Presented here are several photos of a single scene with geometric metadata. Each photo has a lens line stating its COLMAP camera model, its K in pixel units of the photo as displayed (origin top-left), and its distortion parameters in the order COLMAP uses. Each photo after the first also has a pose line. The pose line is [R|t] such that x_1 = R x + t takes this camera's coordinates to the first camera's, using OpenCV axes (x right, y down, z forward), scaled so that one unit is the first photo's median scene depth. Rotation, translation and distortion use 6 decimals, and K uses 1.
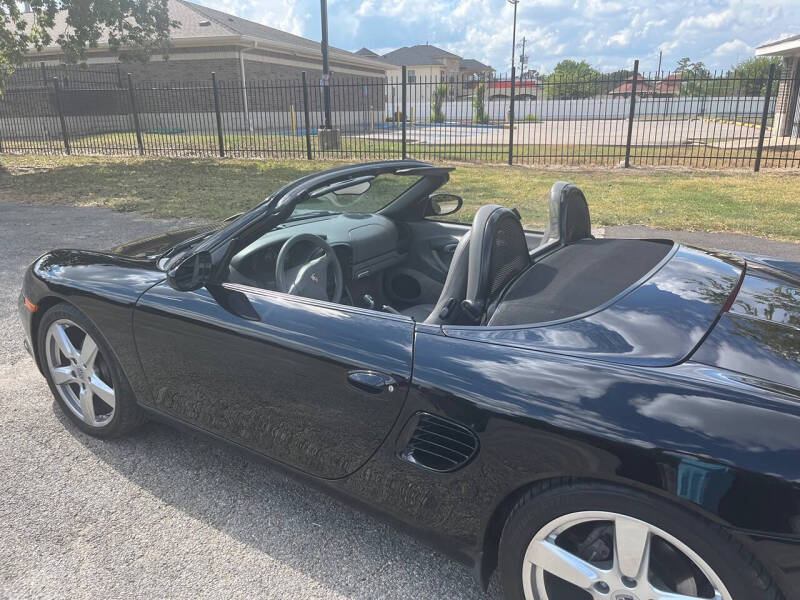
lens RADIAL K [[615.1, 0, 400.7], [0, 615.1, 300.8], [0, 0, 1]] dist [0.059360, -0.086040]
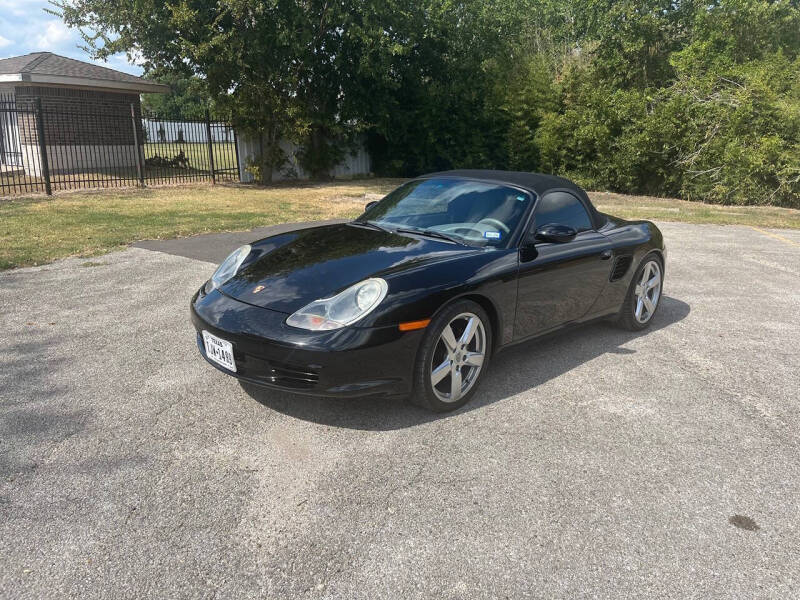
lens RADIAL K [[615.1, 0, 395.0], [0, 615.1, 299.5], [0, 0, 1]] dist [0.059360, -0.086040]
pose [[0.188722, -0.240103, 0.952226, -0.315467], [0.279659, 0.942641, 0.182261, -0.047247], [-0.941369, 0.231902, 0.245044, 0.148076]]
